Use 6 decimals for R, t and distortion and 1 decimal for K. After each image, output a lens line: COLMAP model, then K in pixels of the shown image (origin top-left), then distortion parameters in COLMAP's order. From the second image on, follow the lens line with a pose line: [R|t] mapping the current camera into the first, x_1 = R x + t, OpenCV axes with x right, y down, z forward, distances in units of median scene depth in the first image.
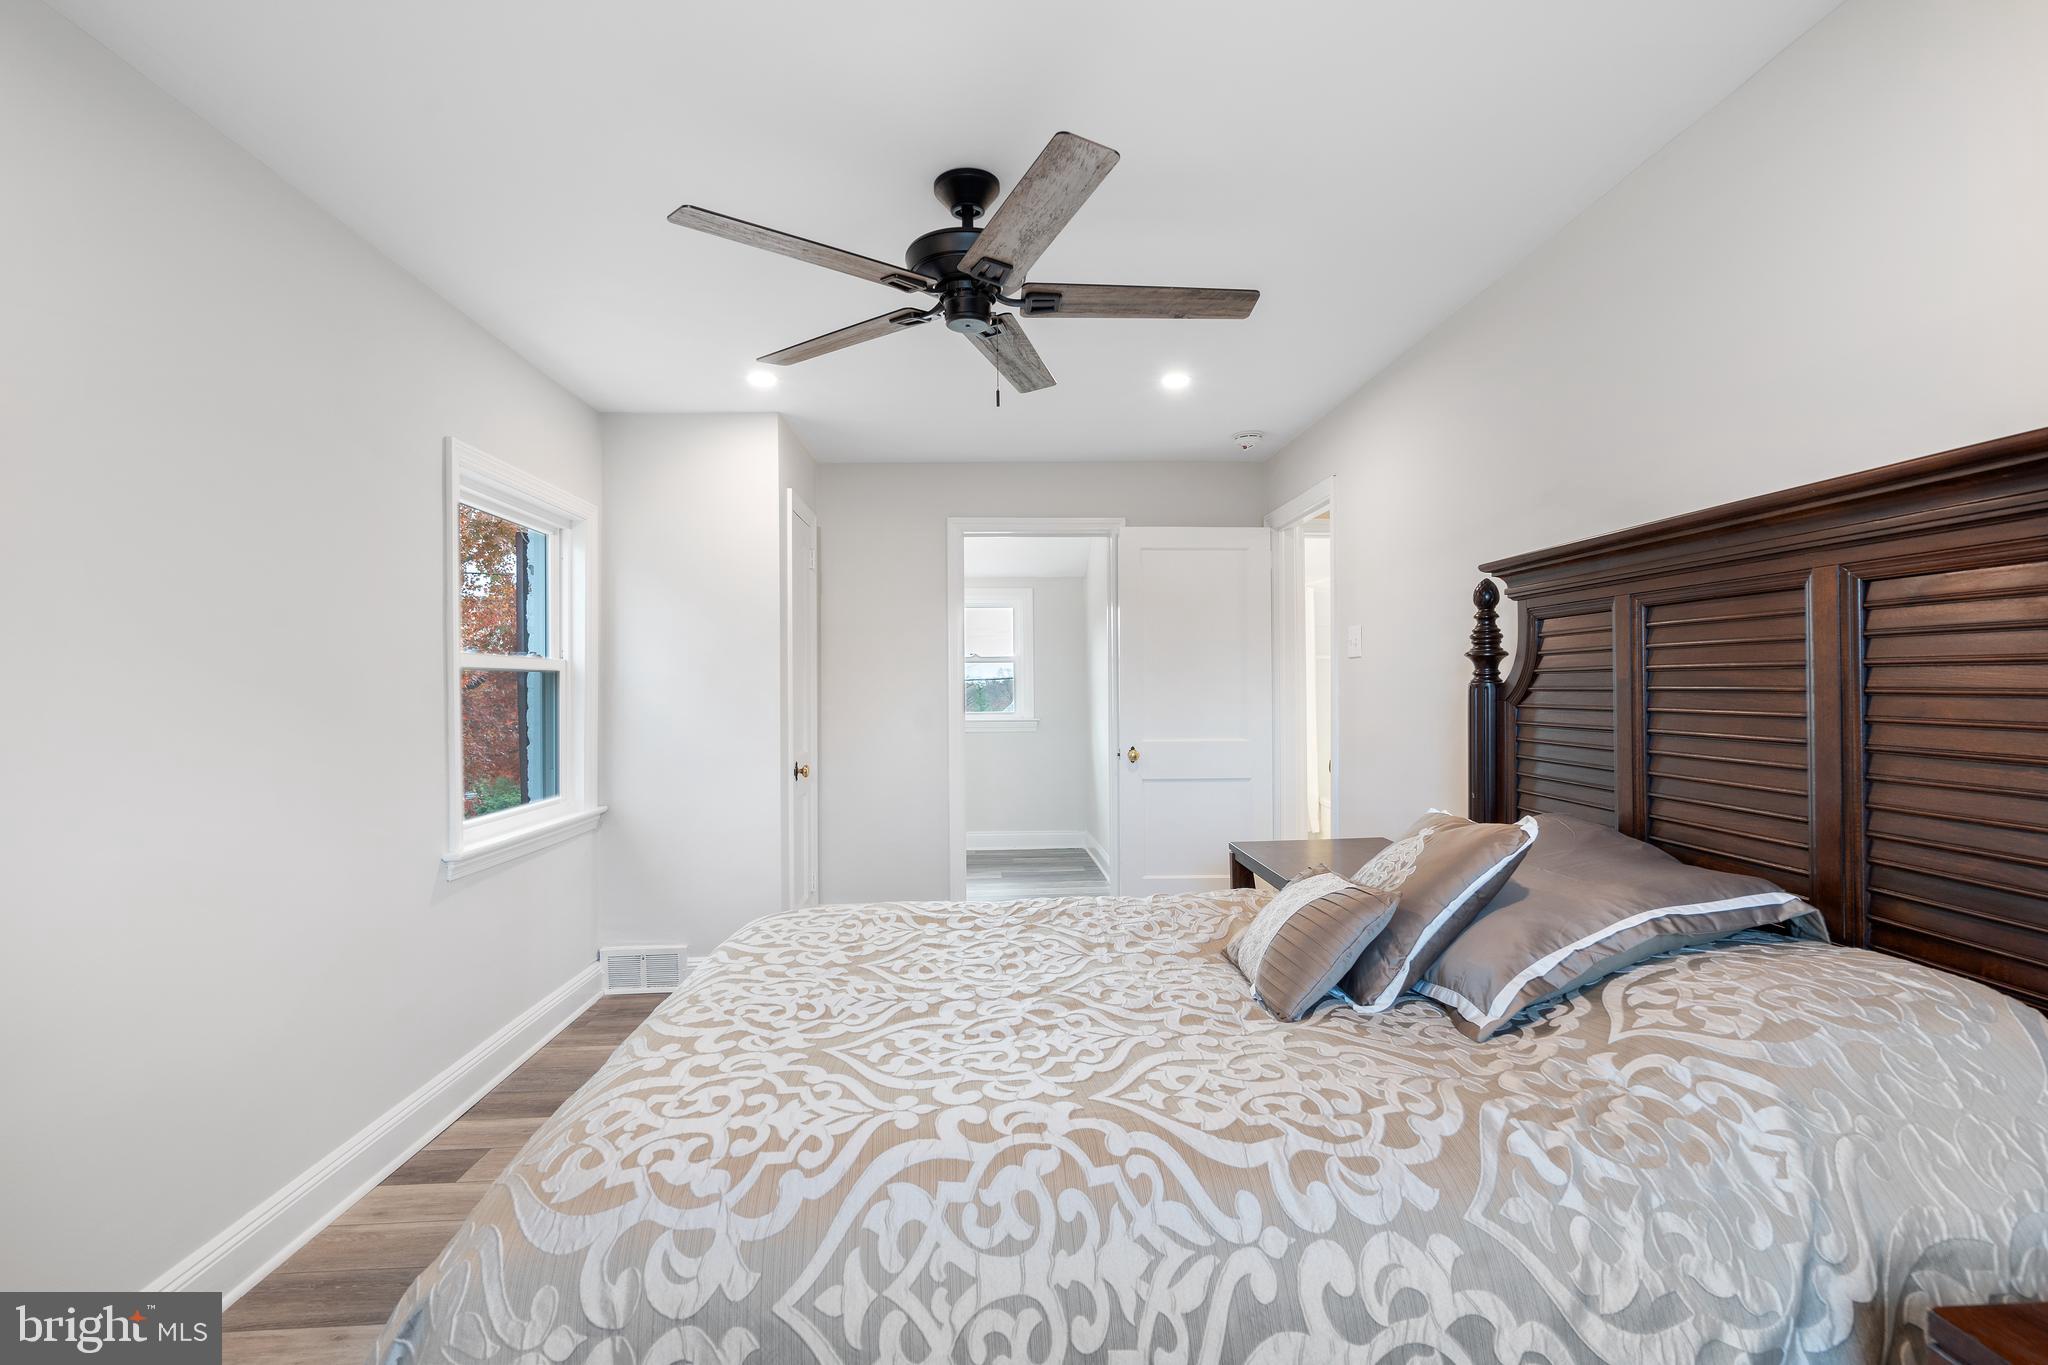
lens RADIAL K [[936.1, 0, 1024.0], [0, 936.1, 682.5], [0, 0, 1]] dist [-0.001561, 0.000185]
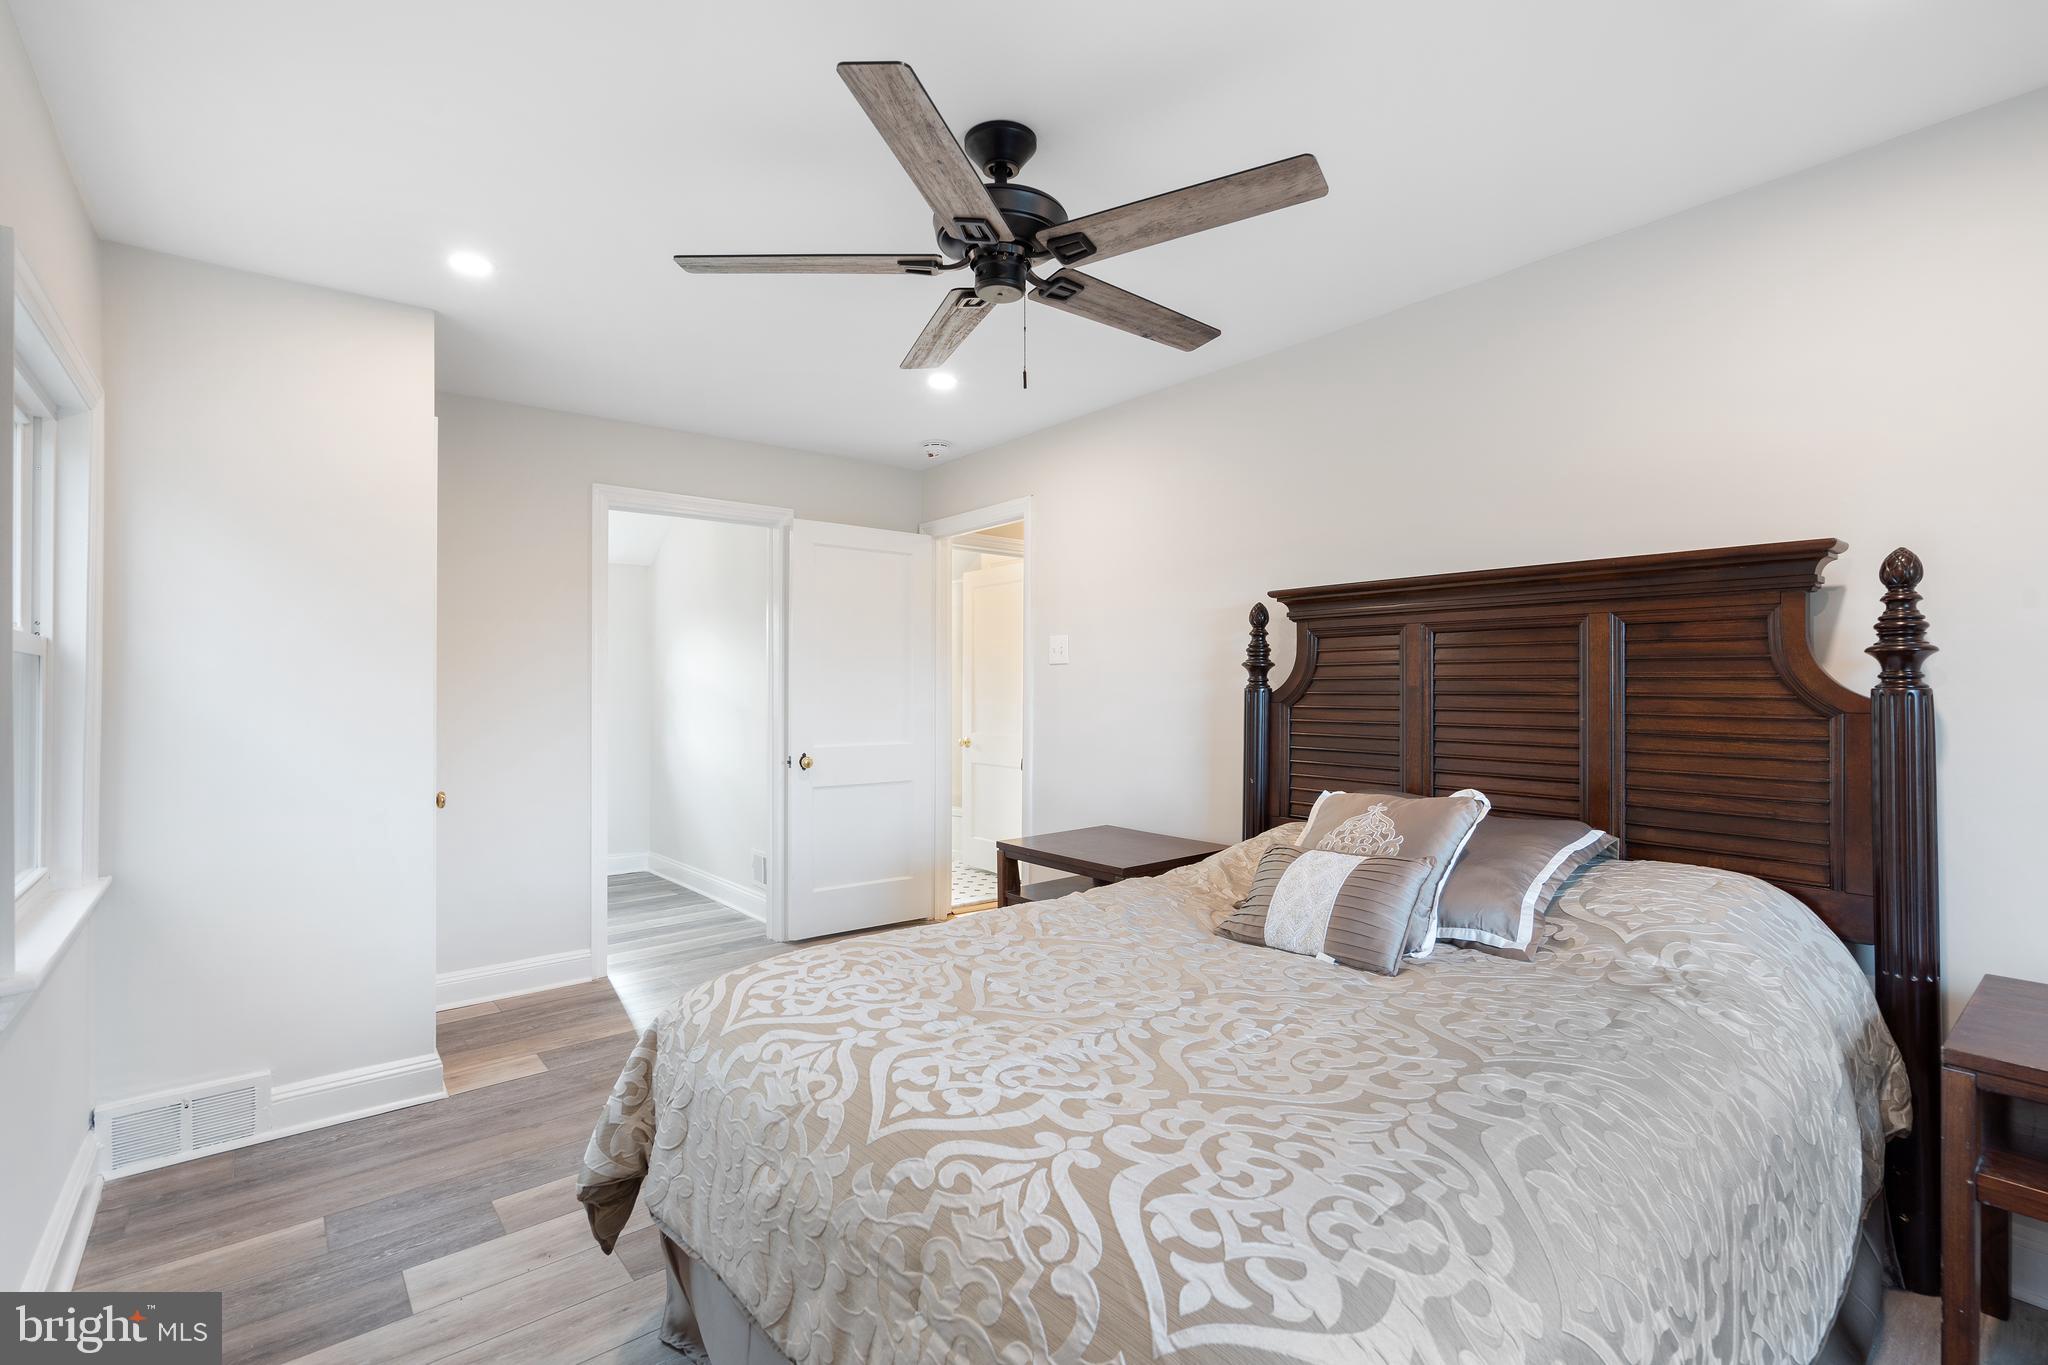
lens RADIAL K [[932.6, 0, 1021.0], [0, 932.6, 691.4], [0, 0, 1]] dist [0.002339, 0.000902]
pose [[0.802949, 0.004553, 0.596031, -0.502311], [-0.008006, 0.999963, 0.003147, 0.003606], [-0.595994, -0.007299, 0.802955, 0.216319]]
